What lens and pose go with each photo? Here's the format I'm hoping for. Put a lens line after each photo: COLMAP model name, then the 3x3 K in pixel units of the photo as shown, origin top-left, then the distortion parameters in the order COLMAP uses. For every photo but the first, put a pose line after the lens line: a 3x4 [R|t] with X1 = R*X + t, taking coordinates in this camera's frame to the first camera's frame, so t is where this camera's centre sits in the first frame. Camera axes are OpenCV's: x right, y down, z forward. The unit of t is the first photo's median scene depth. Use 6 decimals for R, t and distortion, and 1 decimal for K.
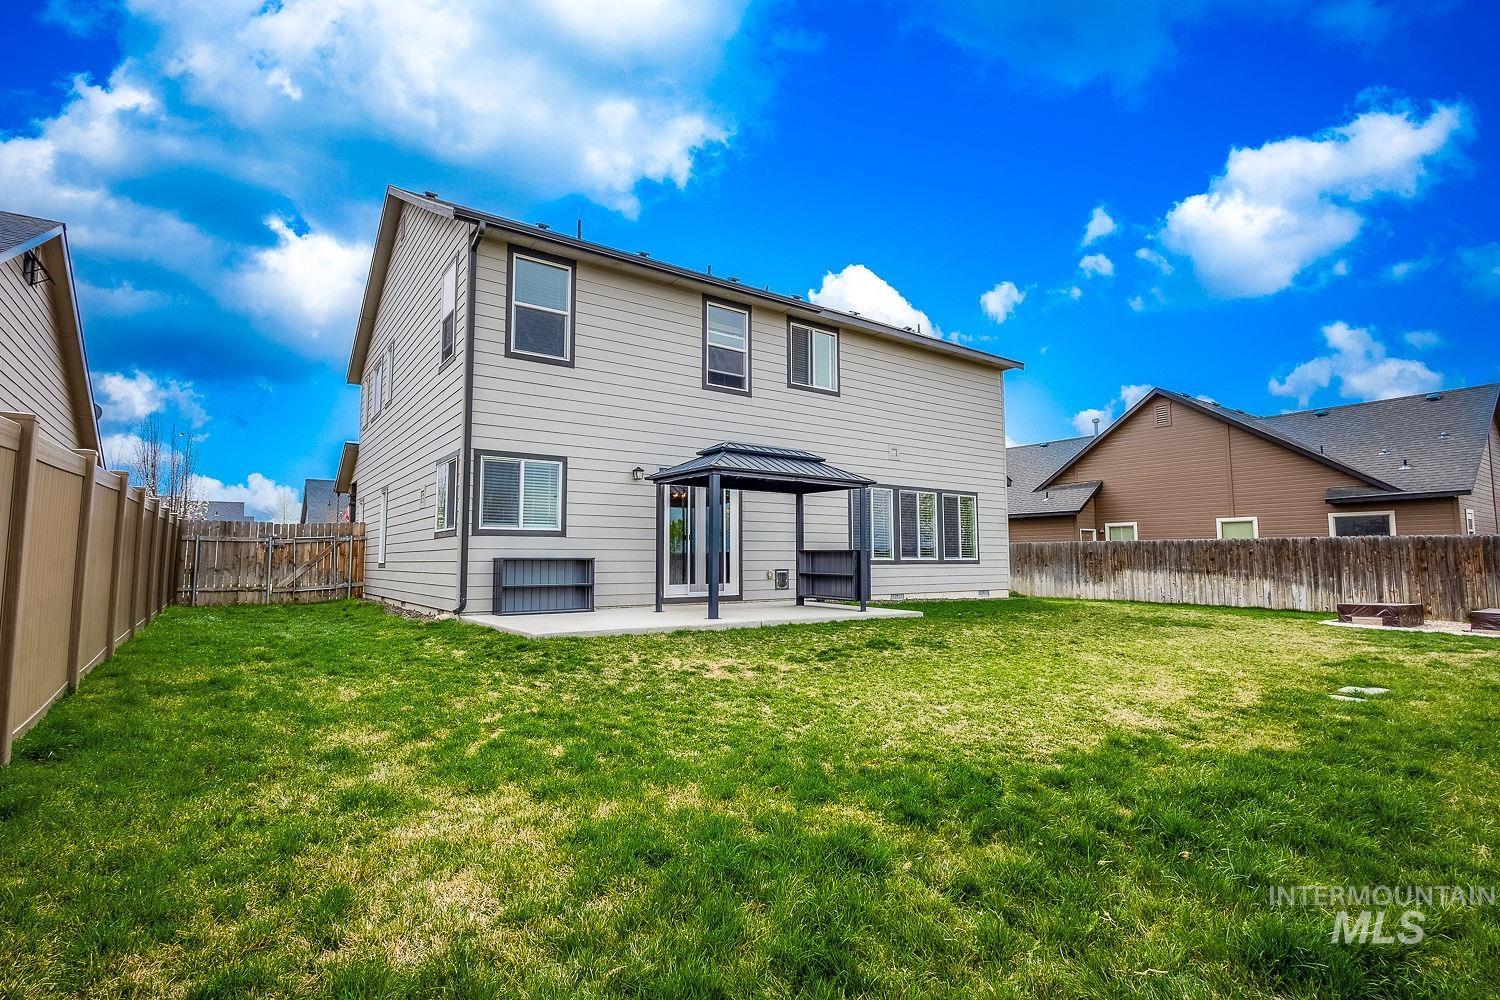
lens RADIAL K [[710.0, 0, 727.0], [0, 710.0, 499.0], [0, 0, 1]] dist [-0.000765, 0.000275]
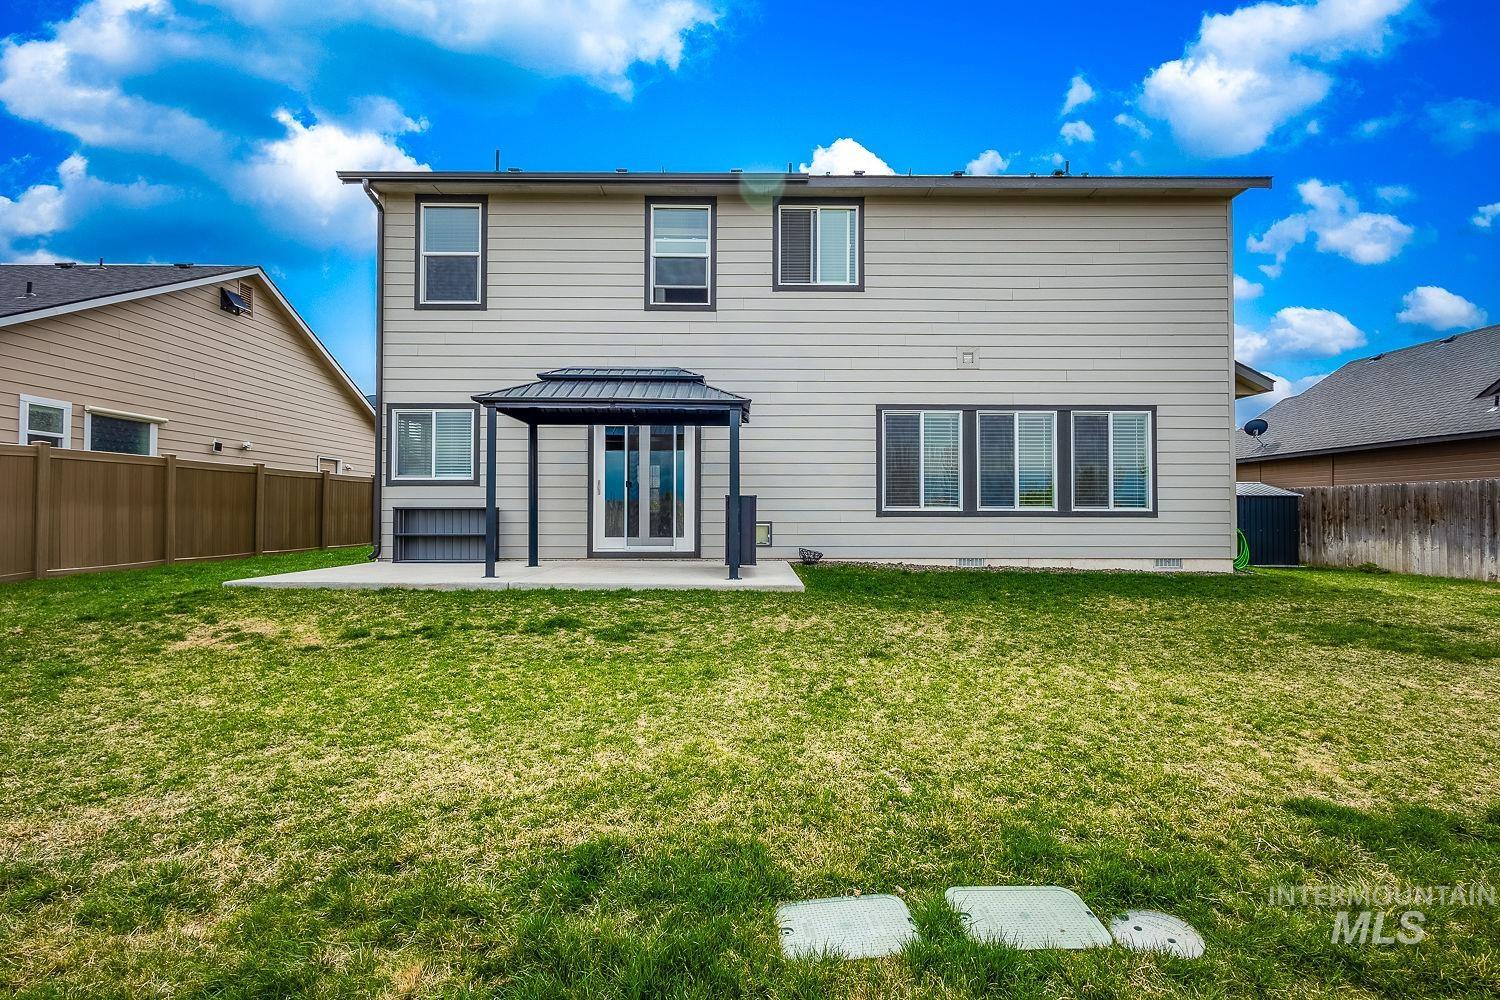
lens RADIAL K [[693.7, 0, 743.6], [0, 693.7, 502.1], [0, 0, 1]] dist [0.002838, -0.000910]
pose [[0.822077, -0.007841, -0.569323, 0.487308], [0.046218, 0.997524, 0.052999, 0.032970], [0.567498, -0.069882, 0.820404, 0.332247]]
